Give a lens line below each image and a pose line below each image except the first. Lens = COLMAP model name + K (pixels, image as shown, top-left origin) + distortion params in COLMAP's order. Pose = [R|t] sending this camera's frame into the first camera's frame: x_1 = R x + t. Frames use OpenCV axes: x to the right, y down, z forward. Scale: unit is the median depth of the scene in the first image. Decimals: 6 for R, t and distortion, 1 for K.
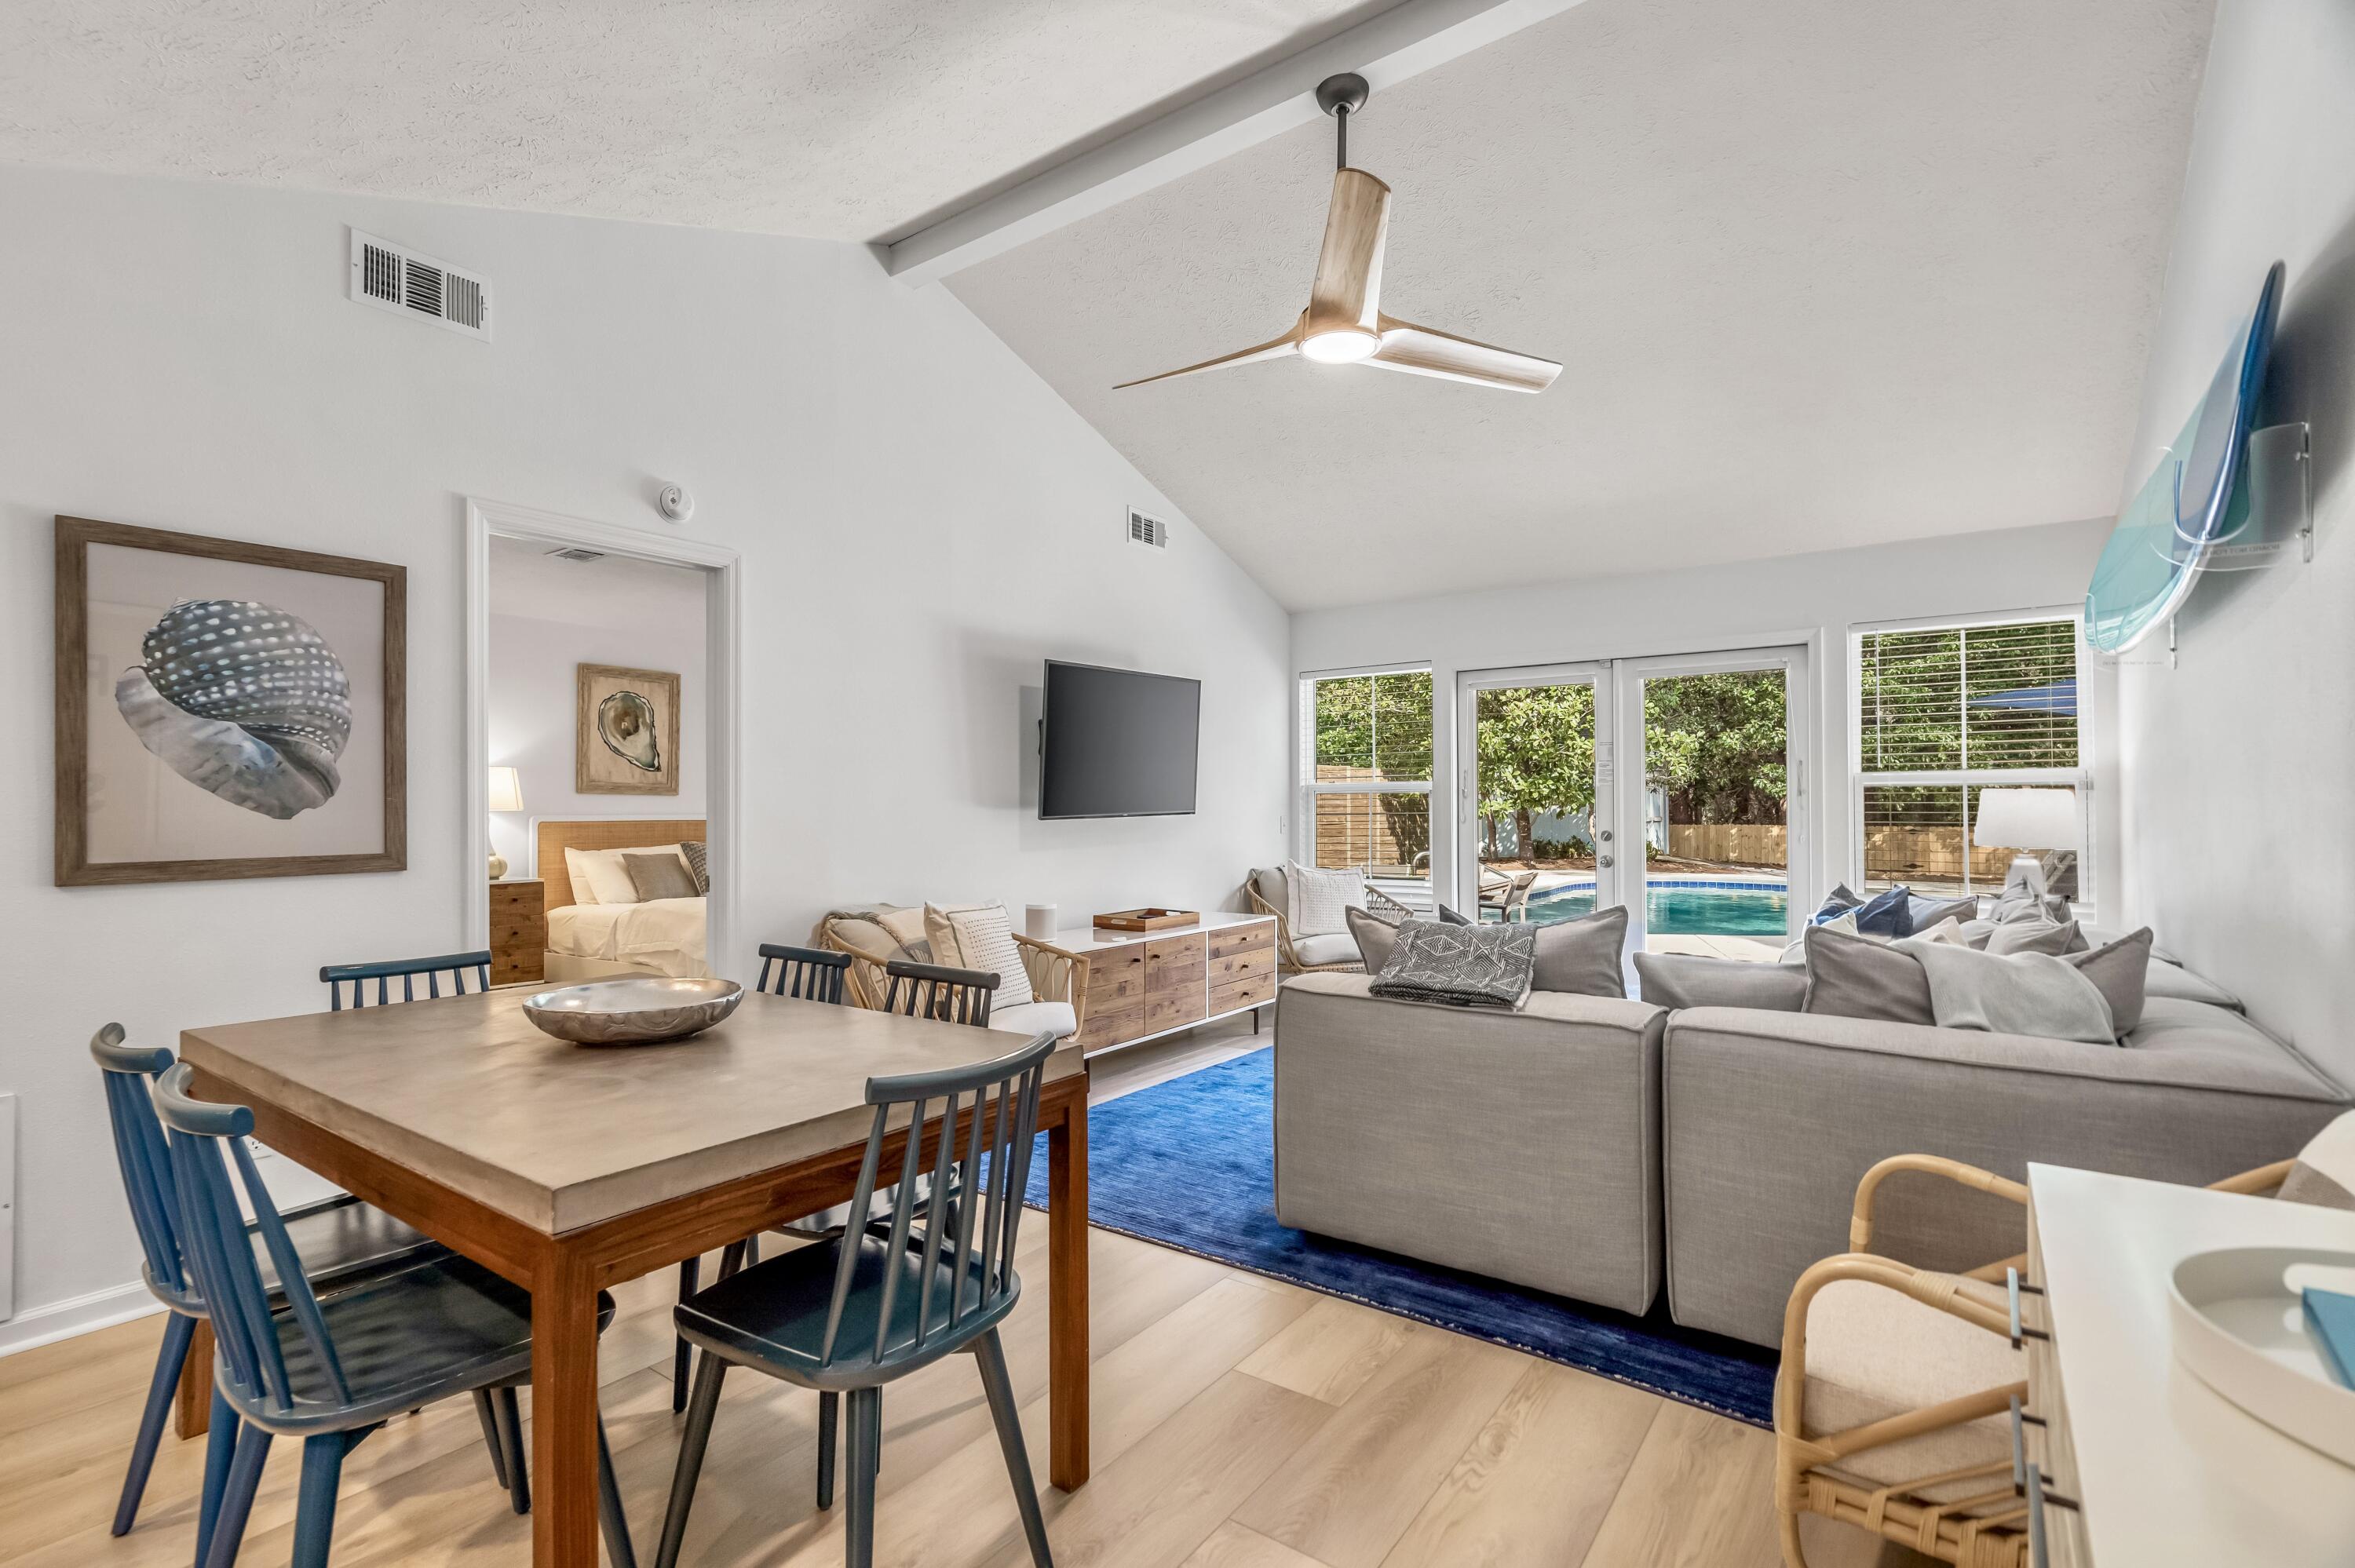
lens RADIAL K [[1112.3, 0, 1175.5], [0, 1112.3, 794.1], [0, 0, 1]] dist [-0.001862, 0.000058]
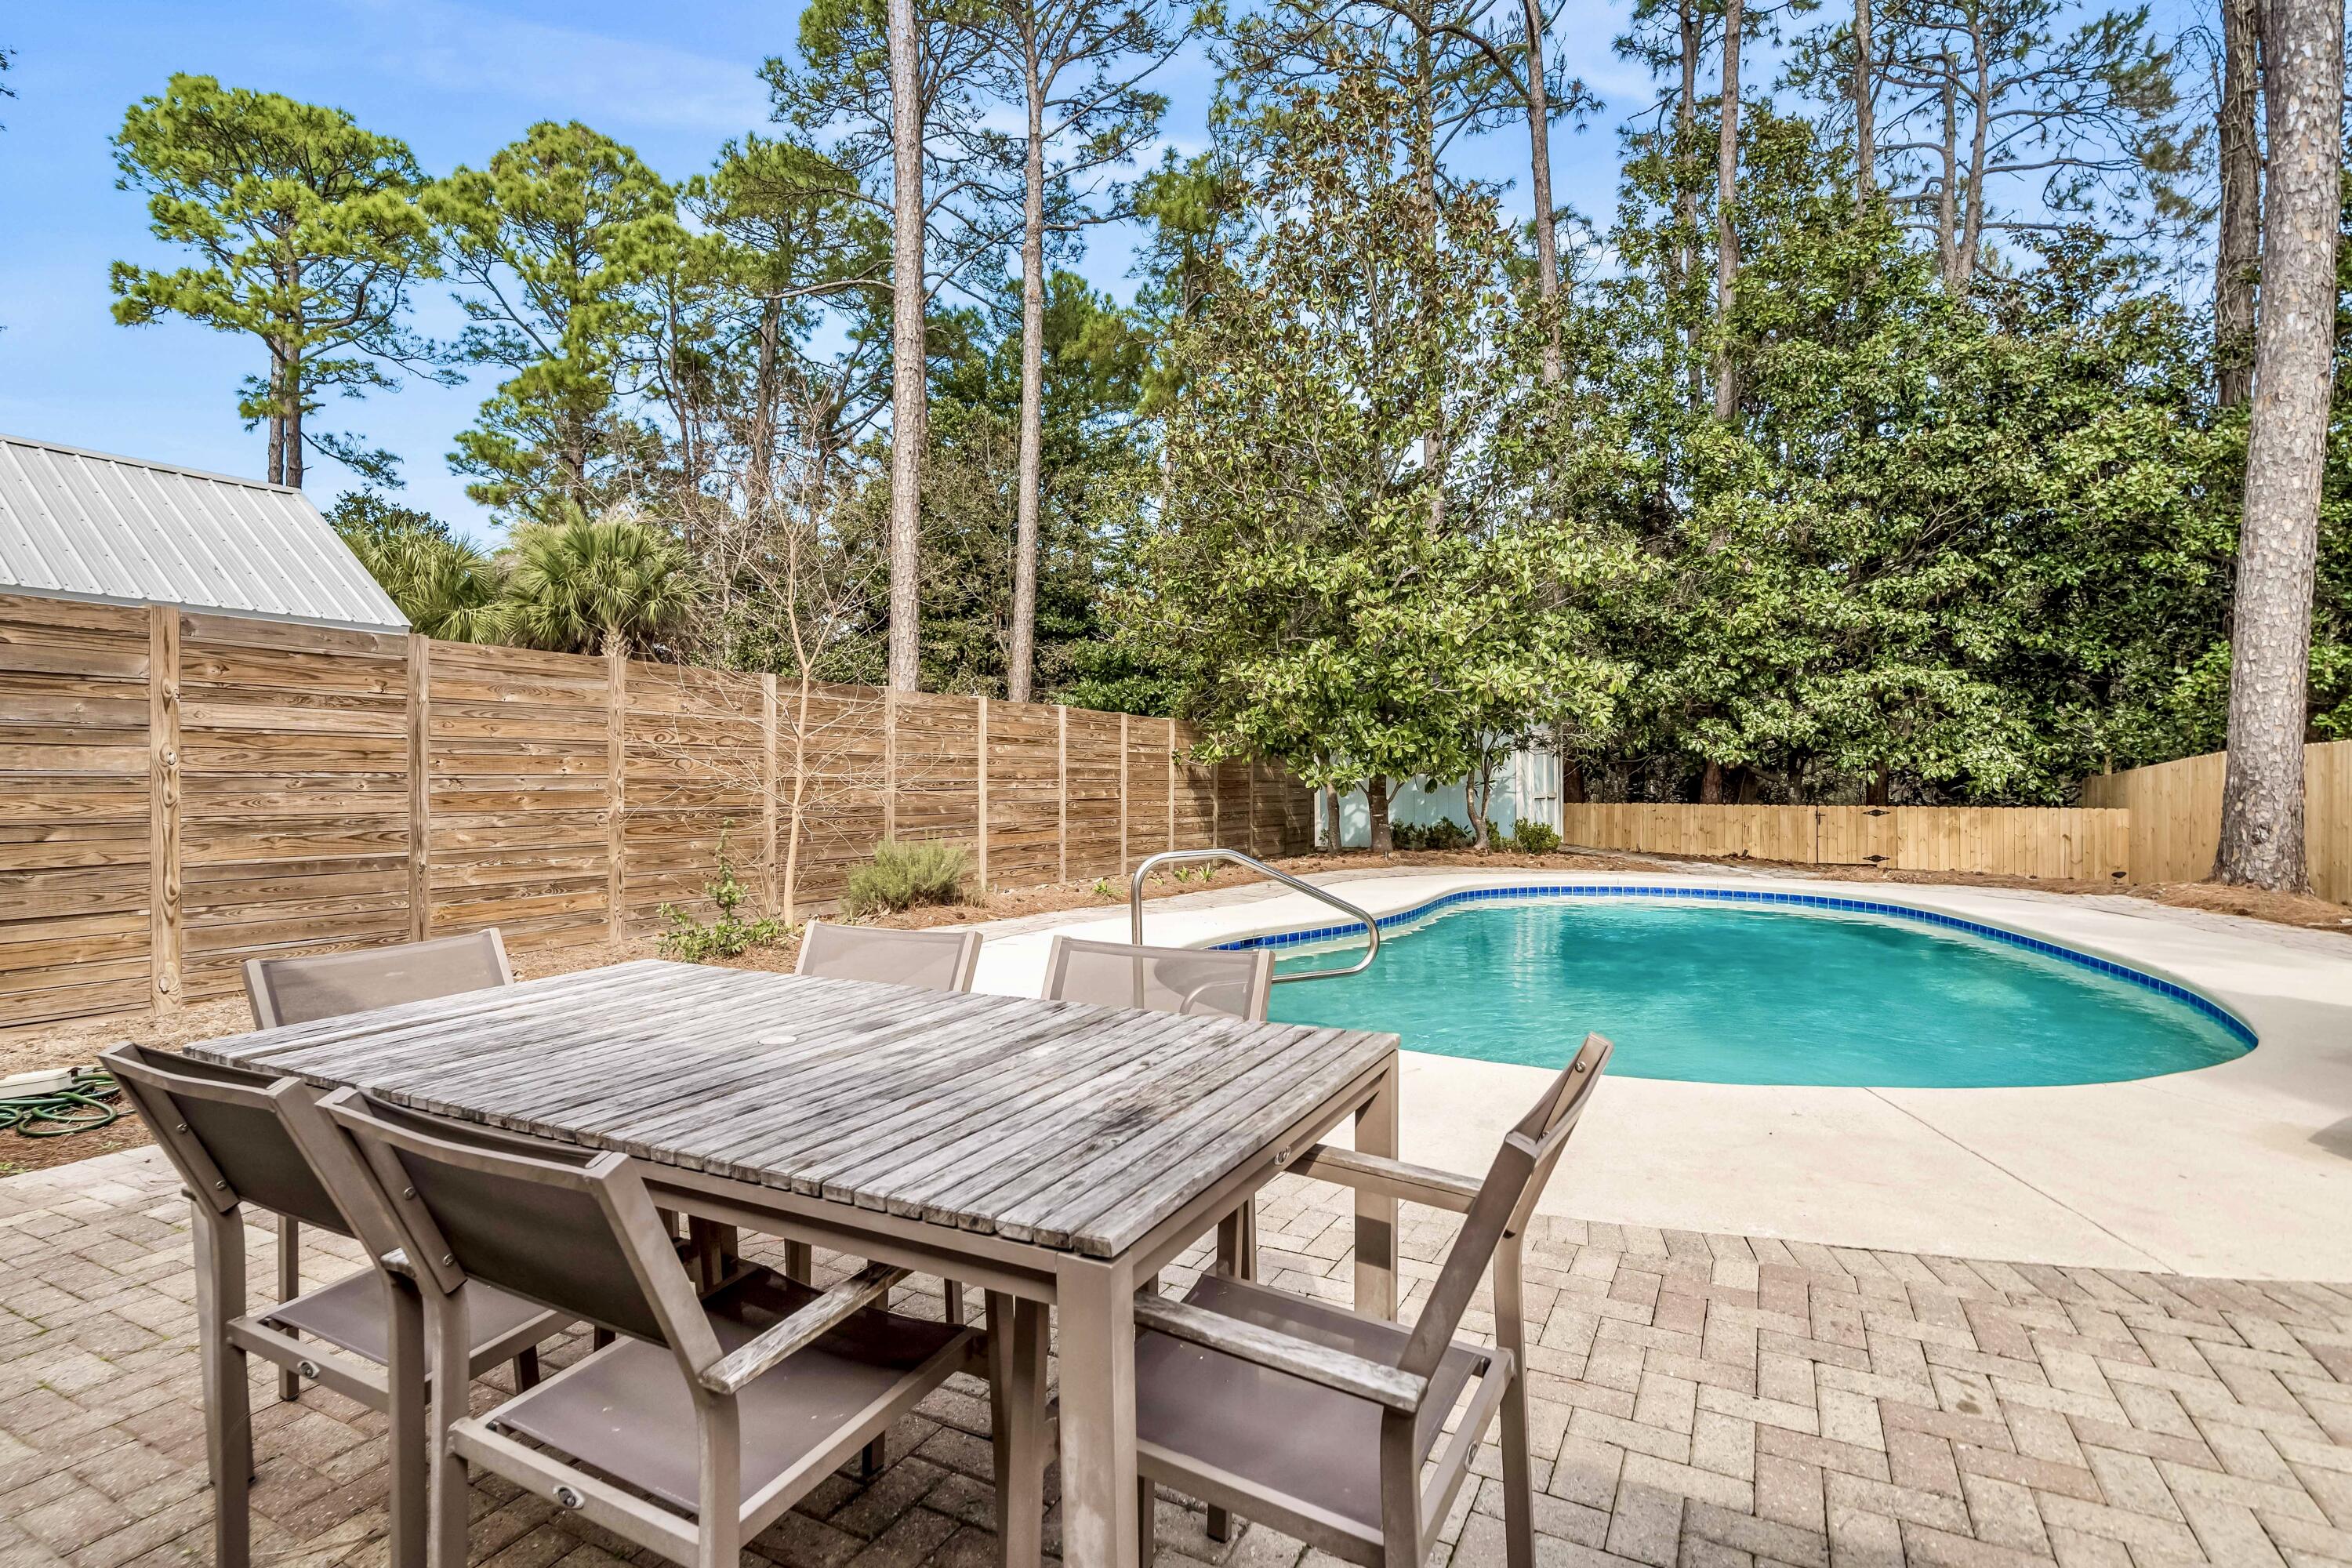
lens RADIAL K [[1120.0, 0, 1168.2], [0, 1120.0, 790.8], [0, 0, 1]] dist [-0.003642, -0.000350]
pose [[0.991621, 0.005300, 0.129075, 0.449792], [-0.007328, 0.999857, 0.015240, 0.052140], [-0.128976, -0.016058, 0.991518, 1.556603]]
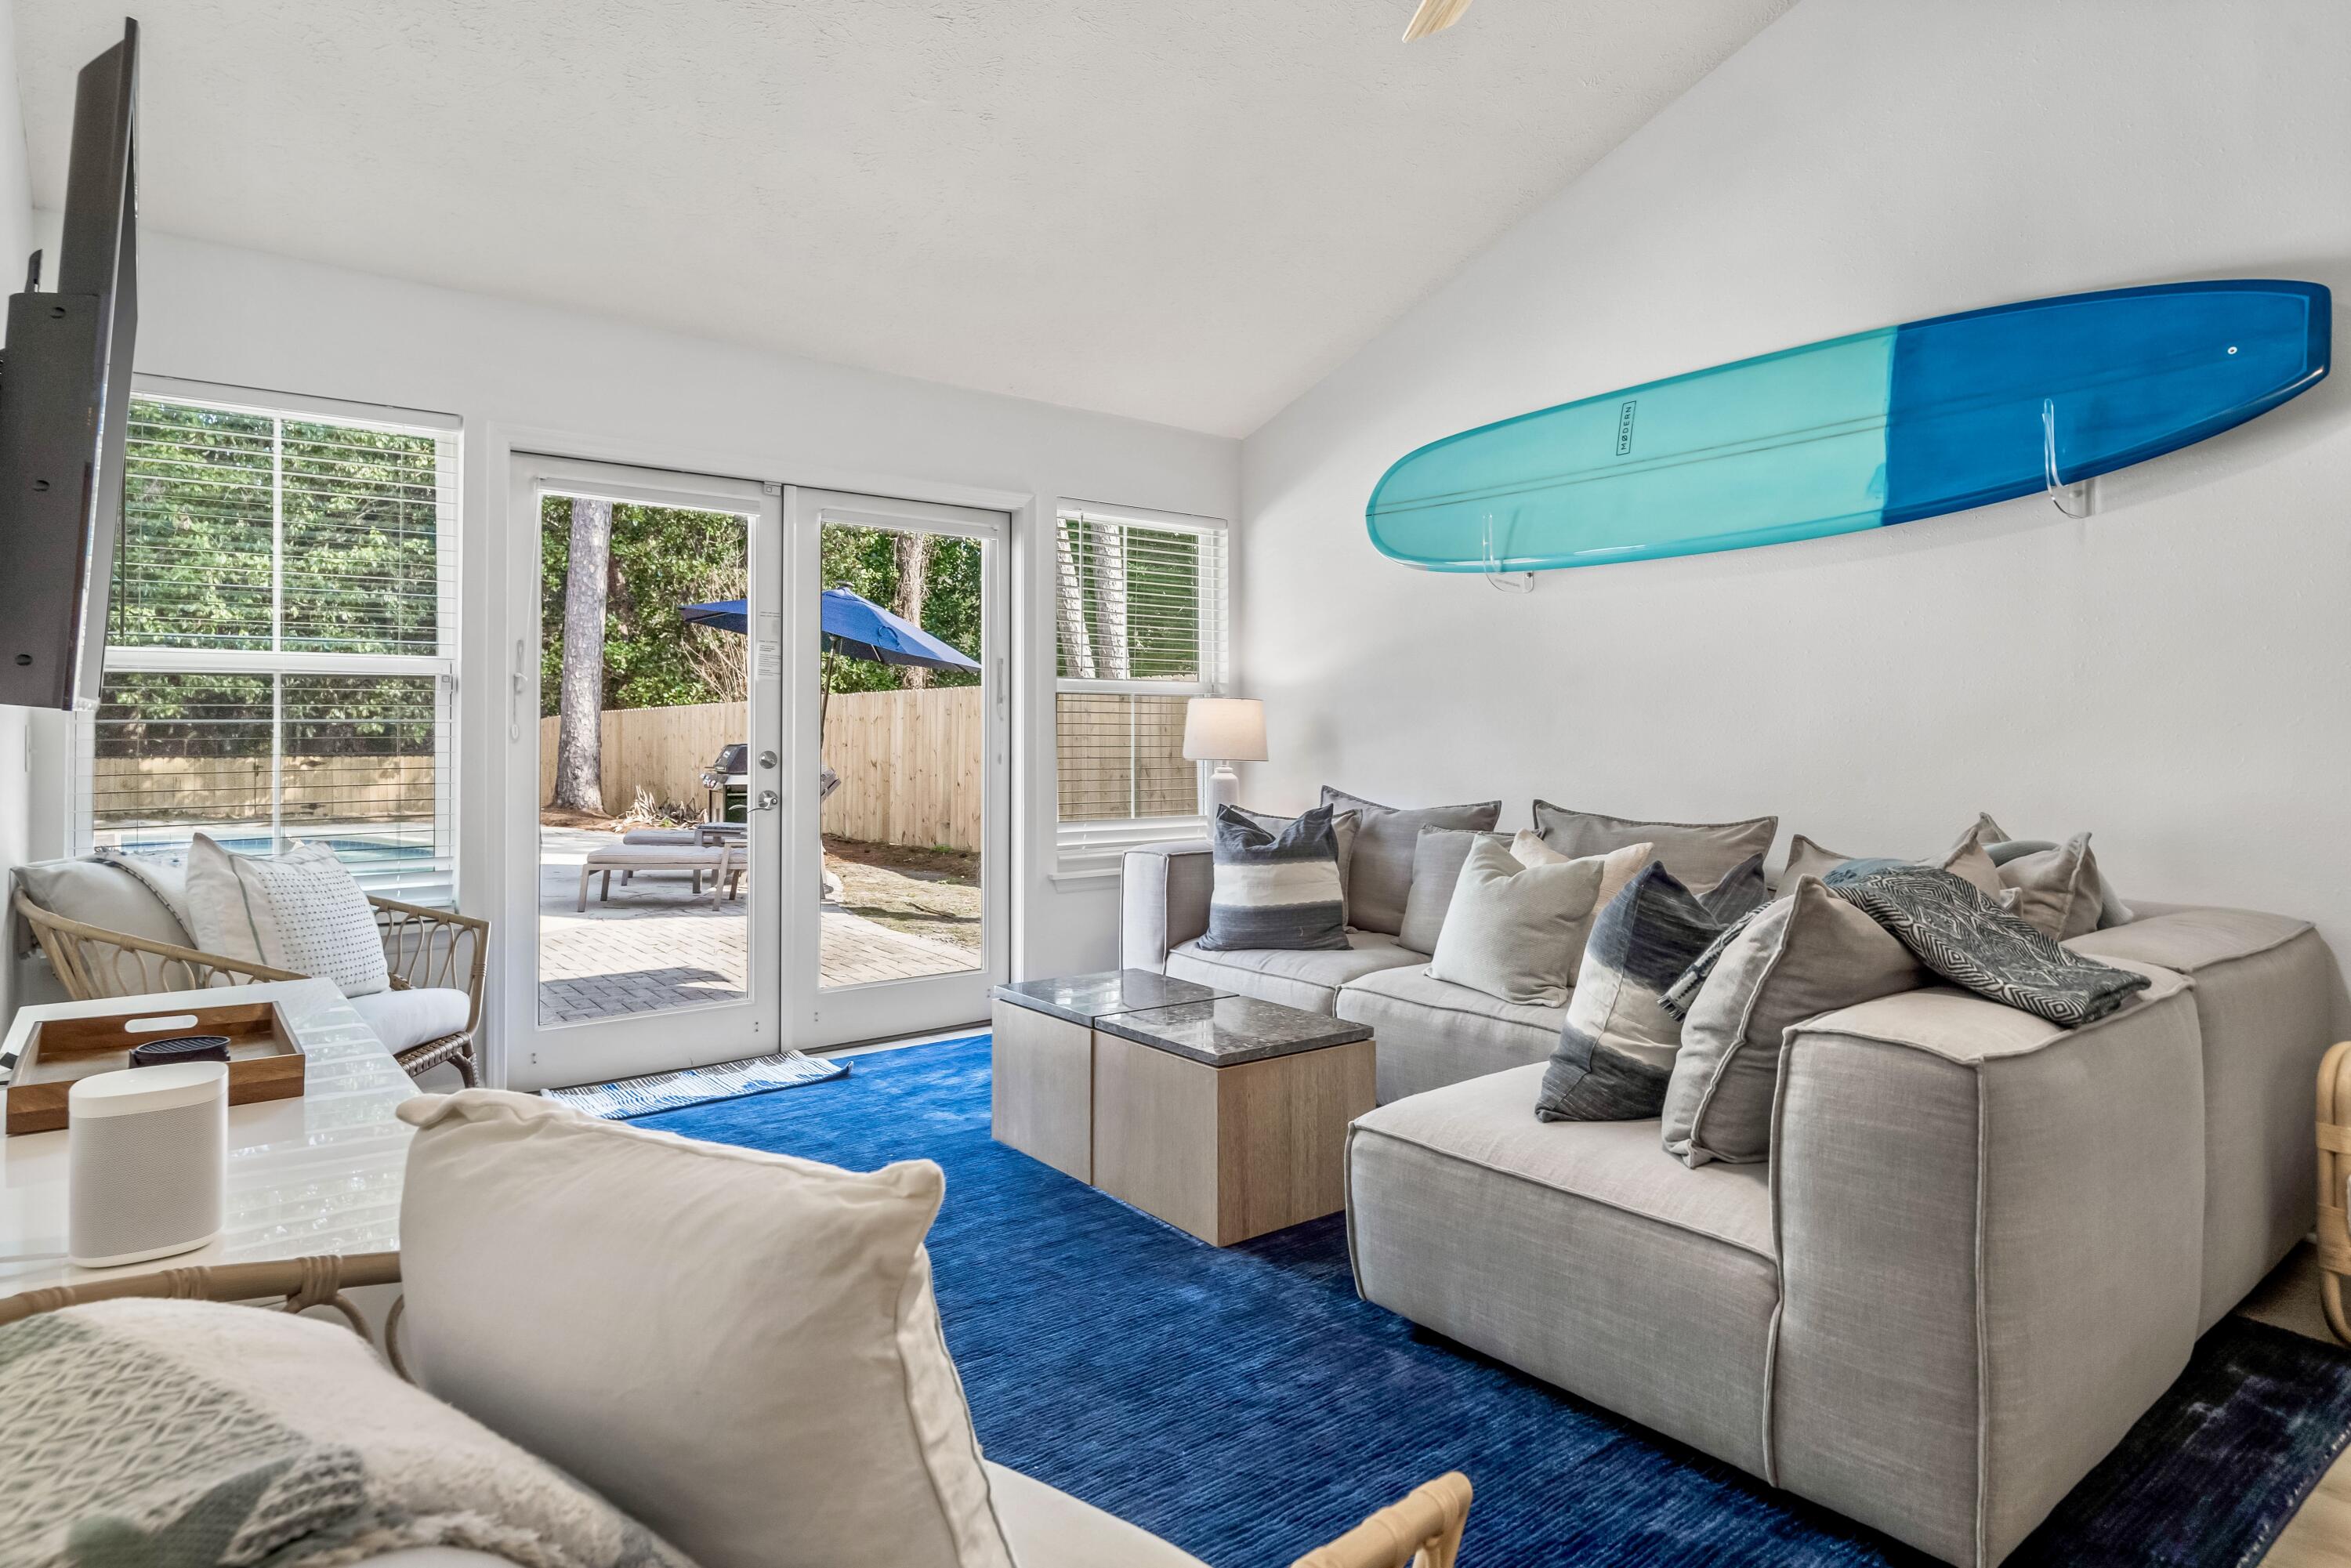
lens RADIAL K [[1294.0, 0, 1153.3], [0, 1294.0, 720.9], [0, 0, 1]] dist [0.003153, 0.000417]
pose [[0.286726, 0.015638, 0.957885, -0.328258], [-0.013736, 0.999831, -0.012211, 0.025820], [-0.957914, -0.009657, 0.286892, 0.718889]]
